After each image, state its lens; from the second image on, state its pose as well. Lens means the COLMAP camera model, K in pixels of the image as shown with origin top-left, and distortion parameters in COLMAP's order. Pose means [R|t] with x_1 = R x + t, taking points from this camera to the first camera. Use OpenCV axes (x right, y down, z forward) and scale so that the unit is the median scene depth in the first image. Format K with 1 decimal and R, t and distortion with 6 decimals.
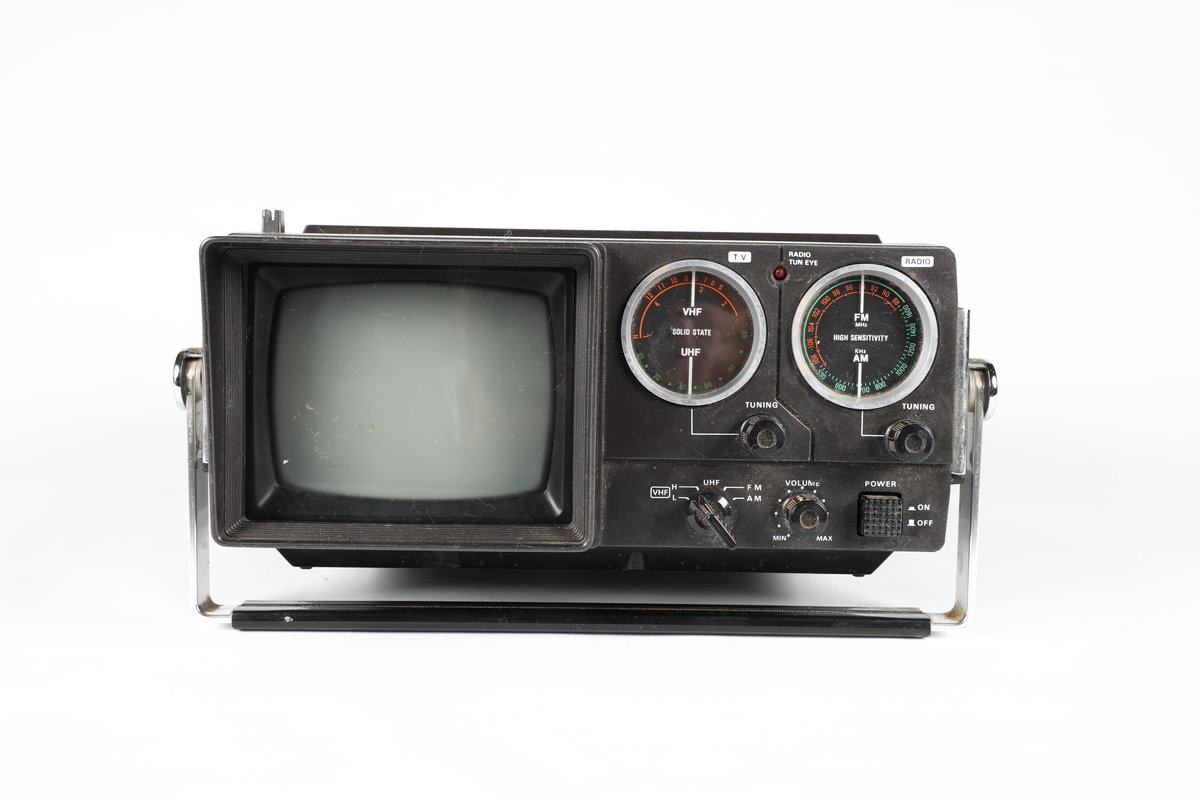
lens RADIAL K [[1304.0, 0, 600.0], [0, 1304.0, 400.0], [0, 0, 1]] dist [0.005831, 0.007397]
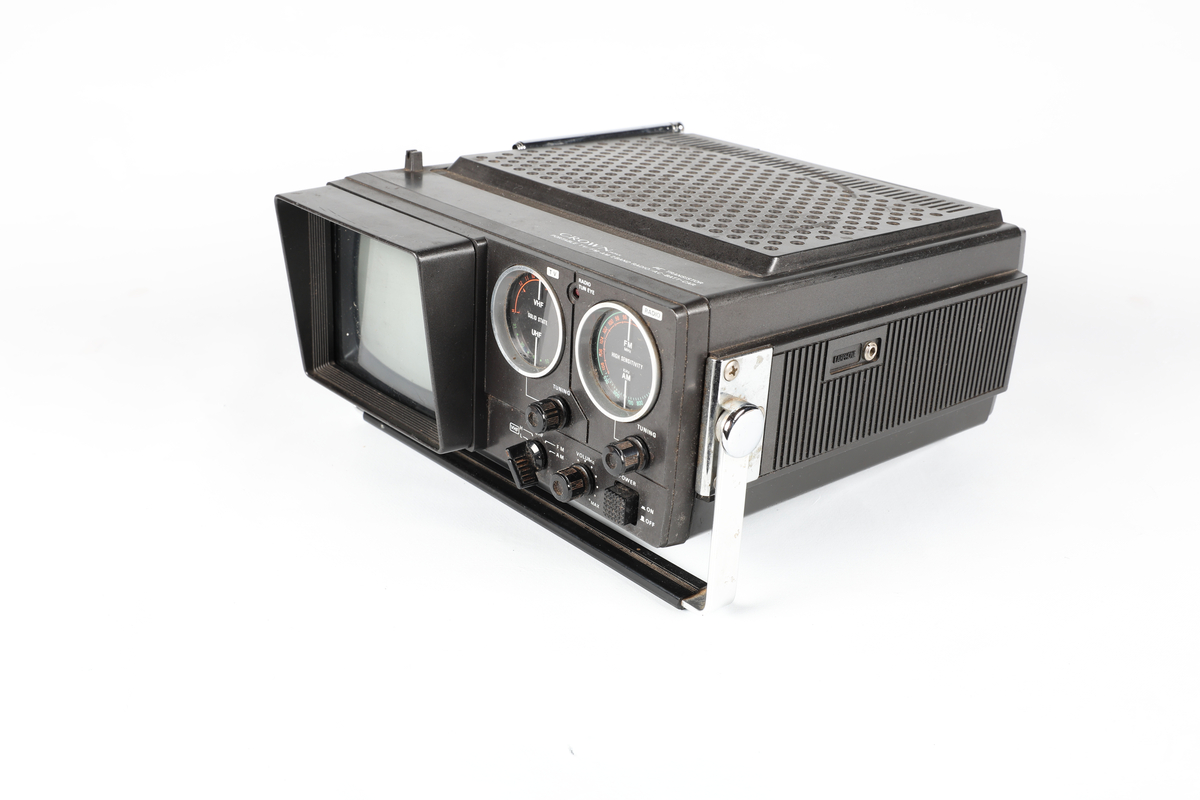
lens RADIAL K [[1304.0, 0, 600.0], [0, 1304.0, 400.0], [0, 0, 1]] dist [0.005831, 0.007397]
pose [[0.645469, 0.305198, -0.700160, 1.032474], [-0.092385, 0.941163, 0.325081, -0.399850], [0.758179, -0.145145, 0.635687, 0.226077]]
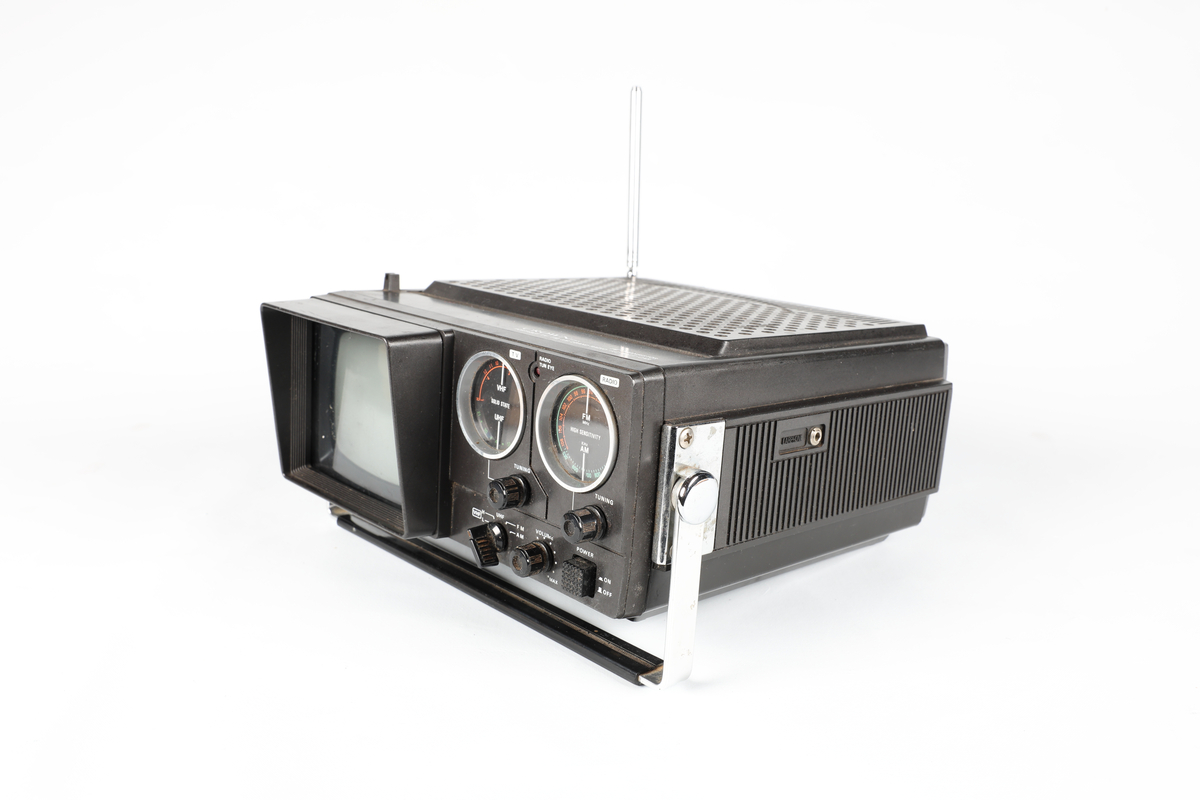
lens RADIAL K [[1091.7, 0, 600.0], [0, 1091.7, 400.0], [0, 0, 1]] dist [-0.040755, -0.002019]
pose [[0.667706, 0.181691, -0.721912, 0.952617], [-0.104040, 0.983016, 0.151178, -0.237067], [0.737119, -0.025834, 0.675269, 0.320939]]
